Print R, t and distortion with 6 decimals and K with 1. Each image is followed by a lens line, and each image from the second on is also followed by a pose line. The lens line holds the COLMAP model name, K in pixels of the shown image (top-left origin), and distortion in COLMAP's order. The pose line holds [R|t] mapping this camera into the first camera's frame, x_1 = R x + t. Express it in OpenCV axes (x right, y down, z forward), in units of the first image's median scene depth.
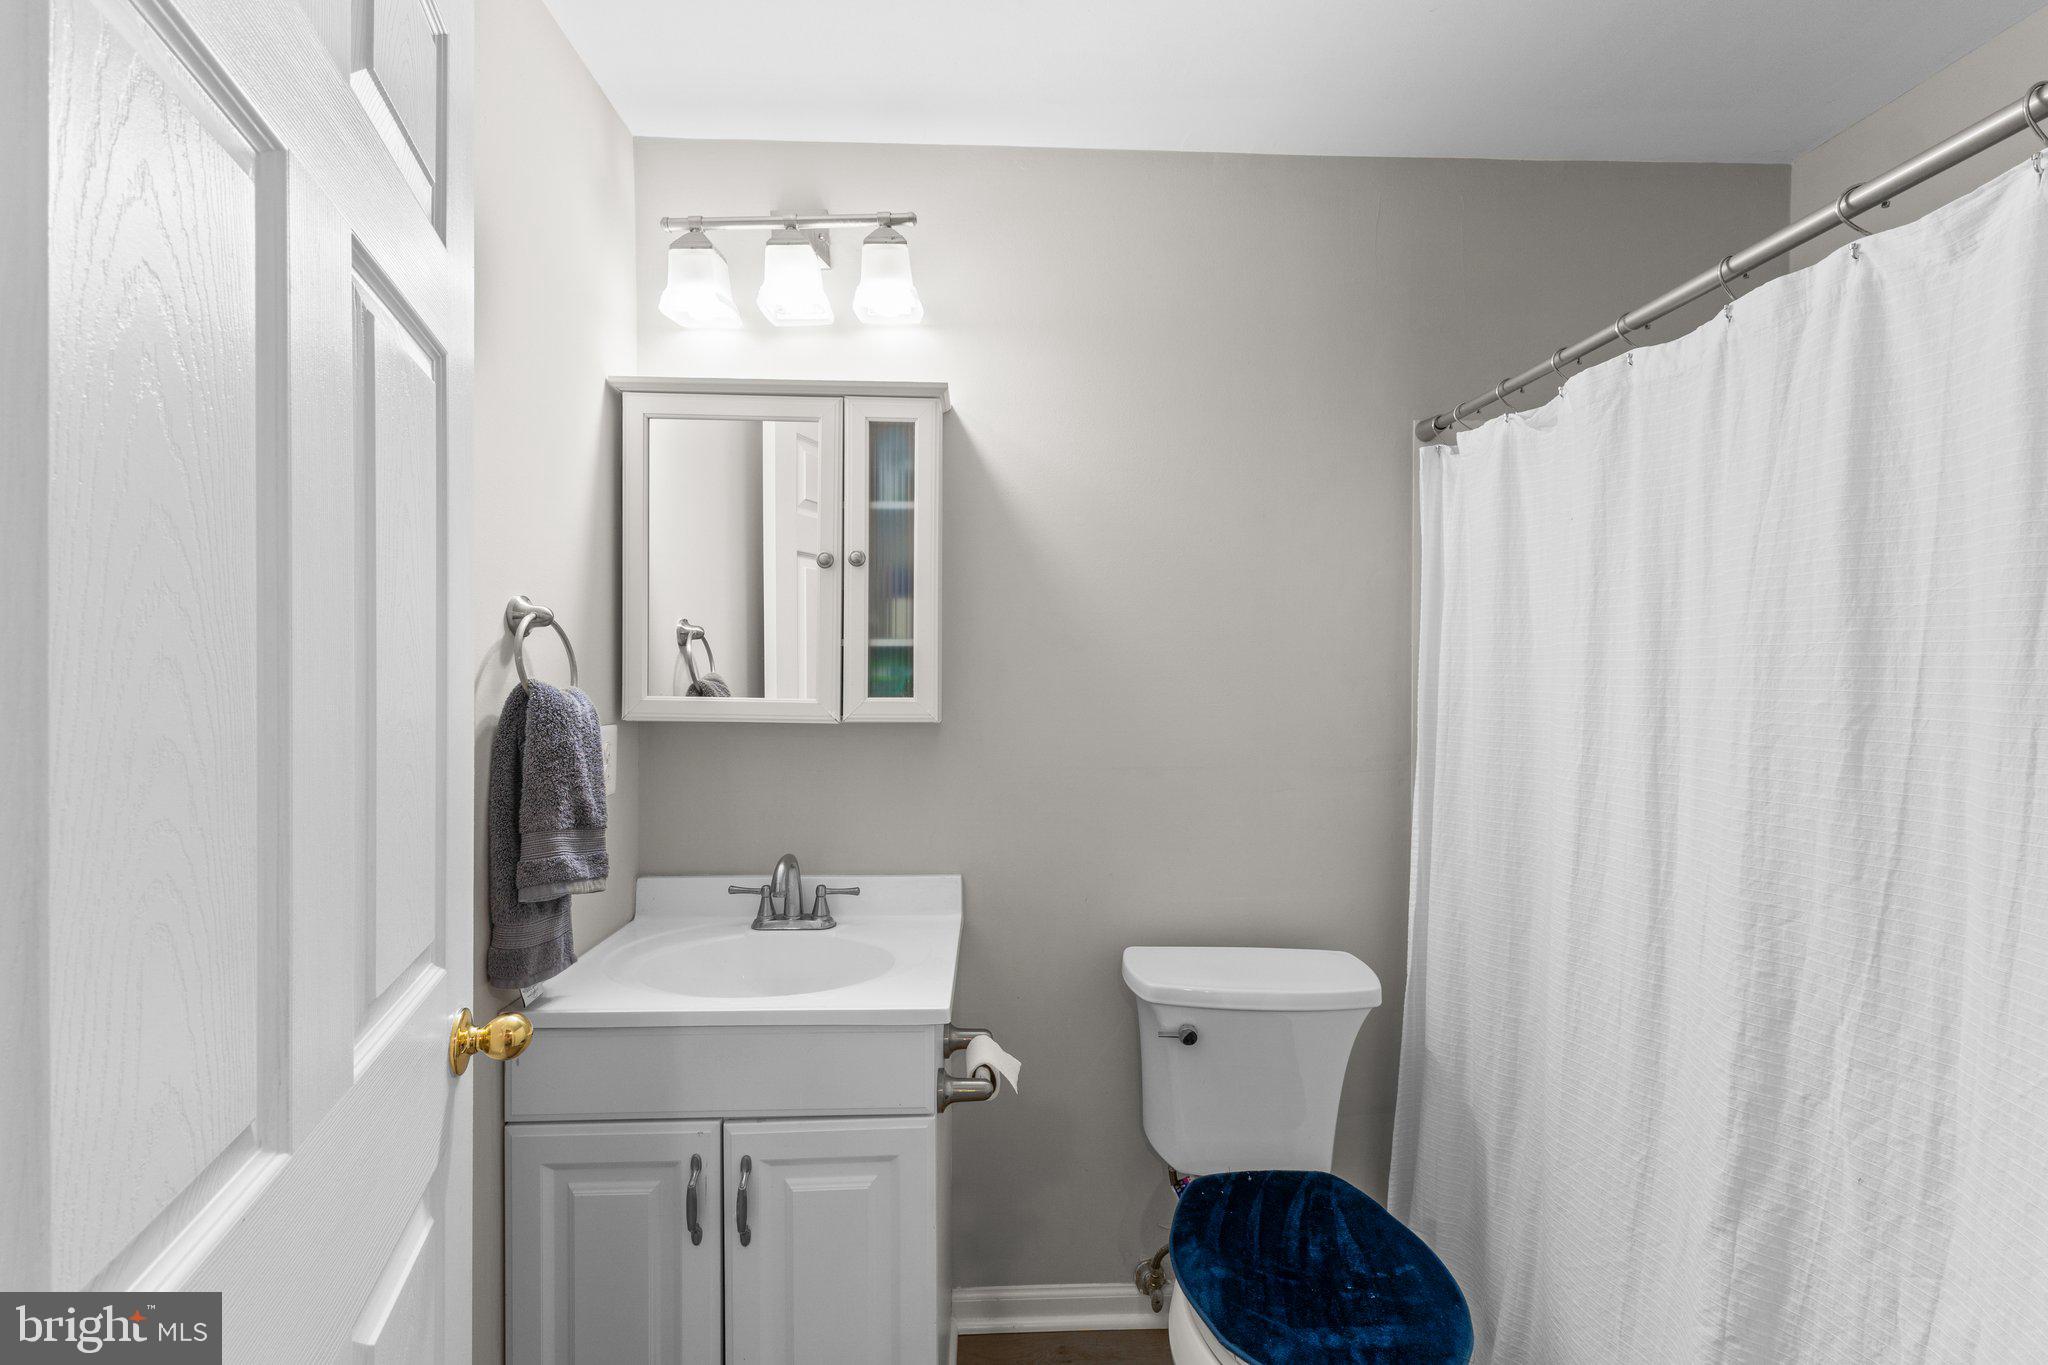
lens RADIAL K [[860.0, 0, 1024.4], [0, 860.0, 691.0], [0, 0, 1]] dist [0.003278, 0.001469]
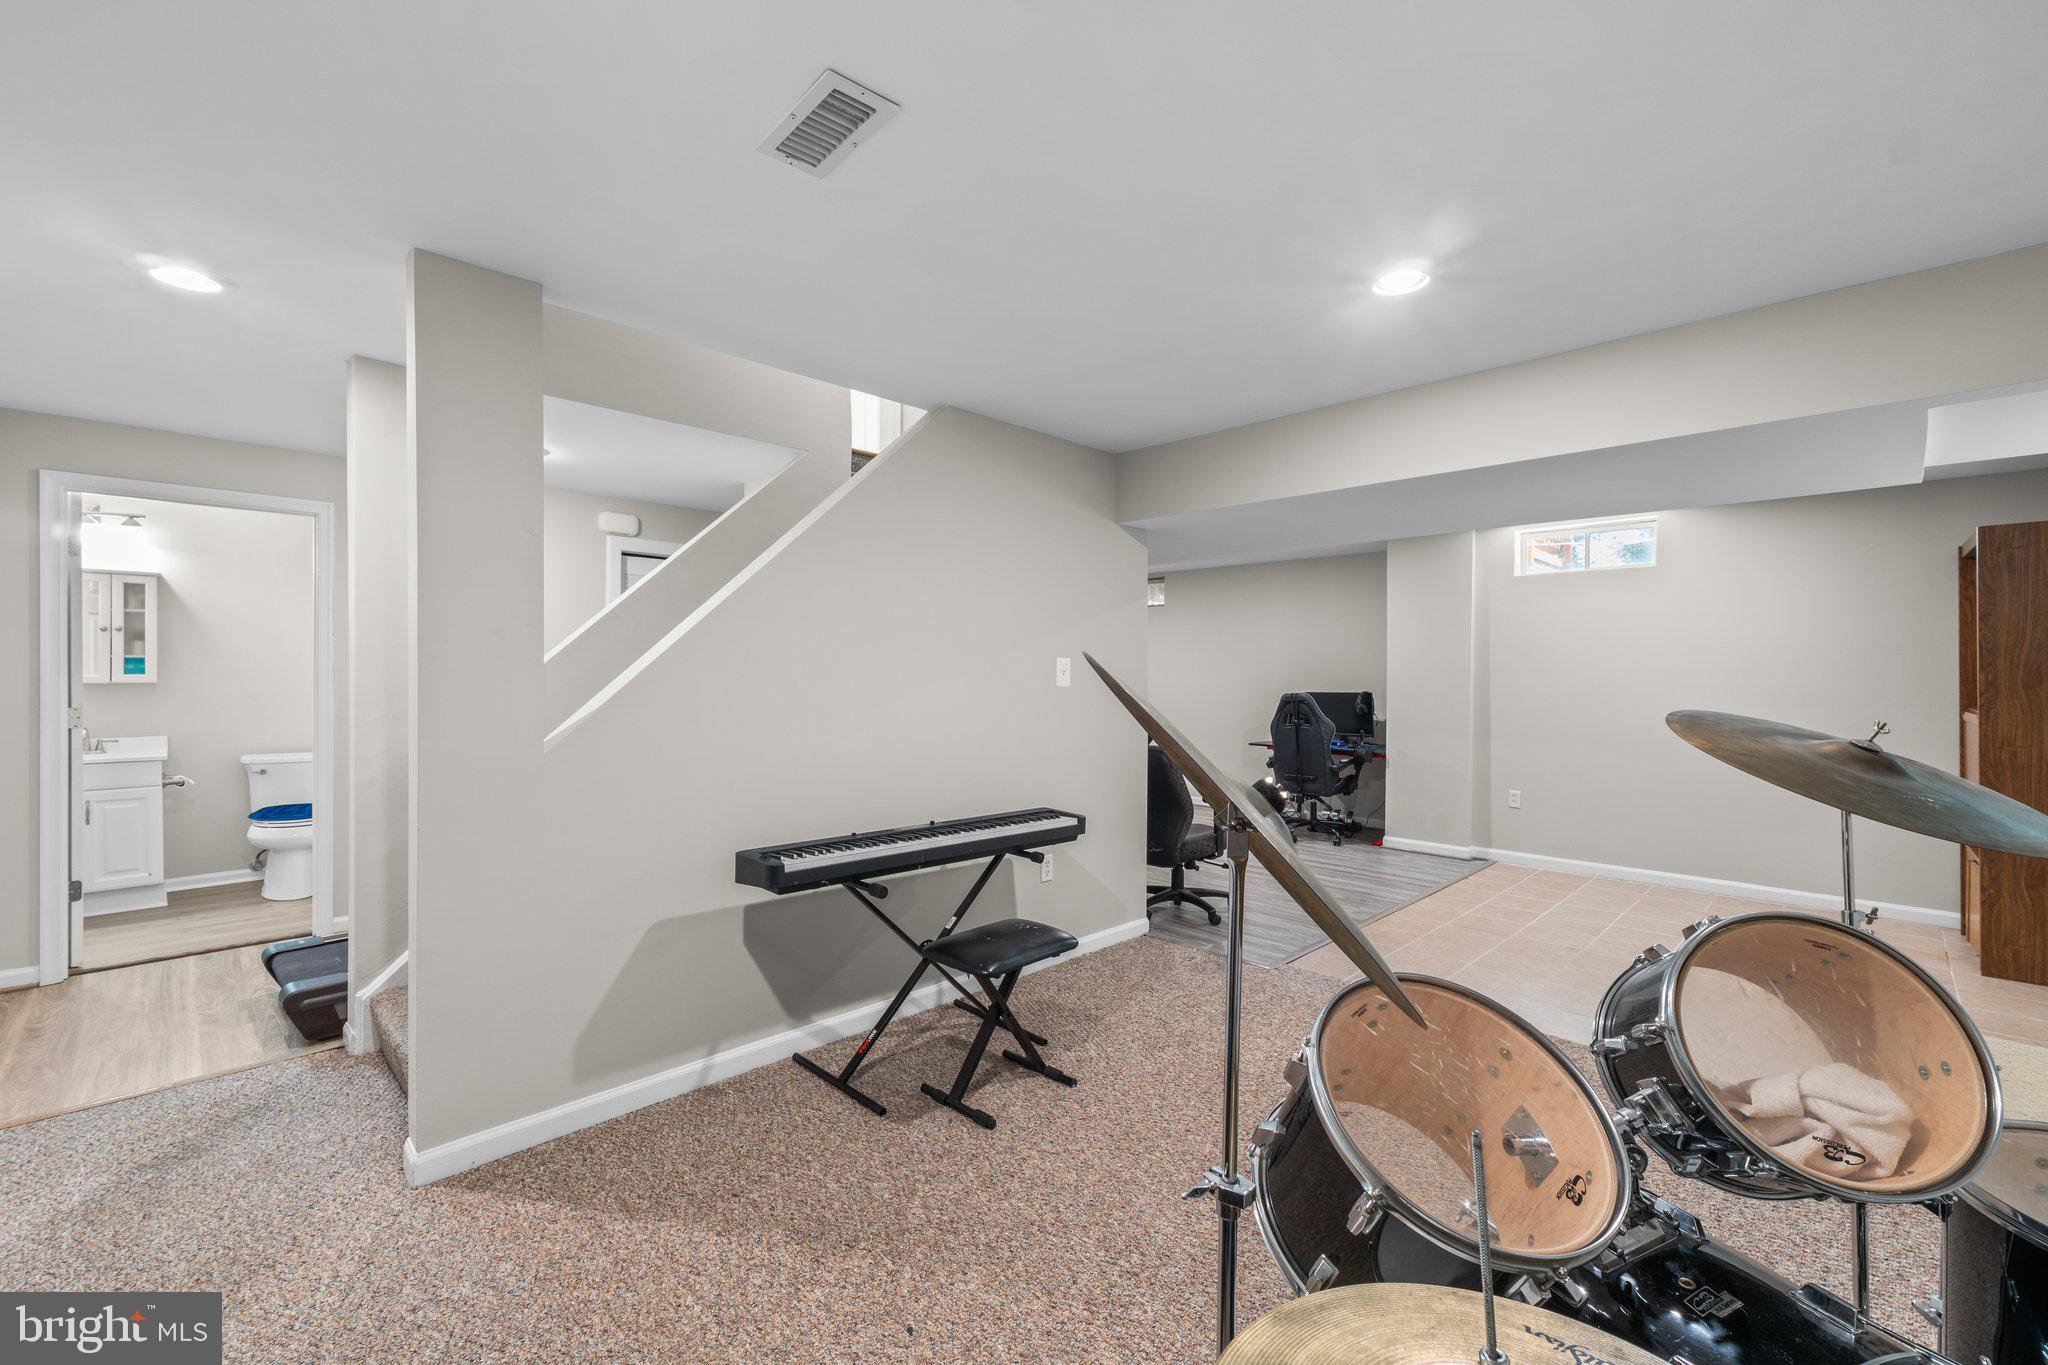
lens RADIAL K [[860.0, 0, 1025.2], [0, 860.0, 681.1], [0, 0, 1]] dist [0.003278, 0.001469]
pose [[0.744841, -0.007811, 0.667197, 0.145110], [0.002676, 0.999958, 0.008720, 0.012557], [-0.667237, -0.004710, 0.744830, -3.305015]]
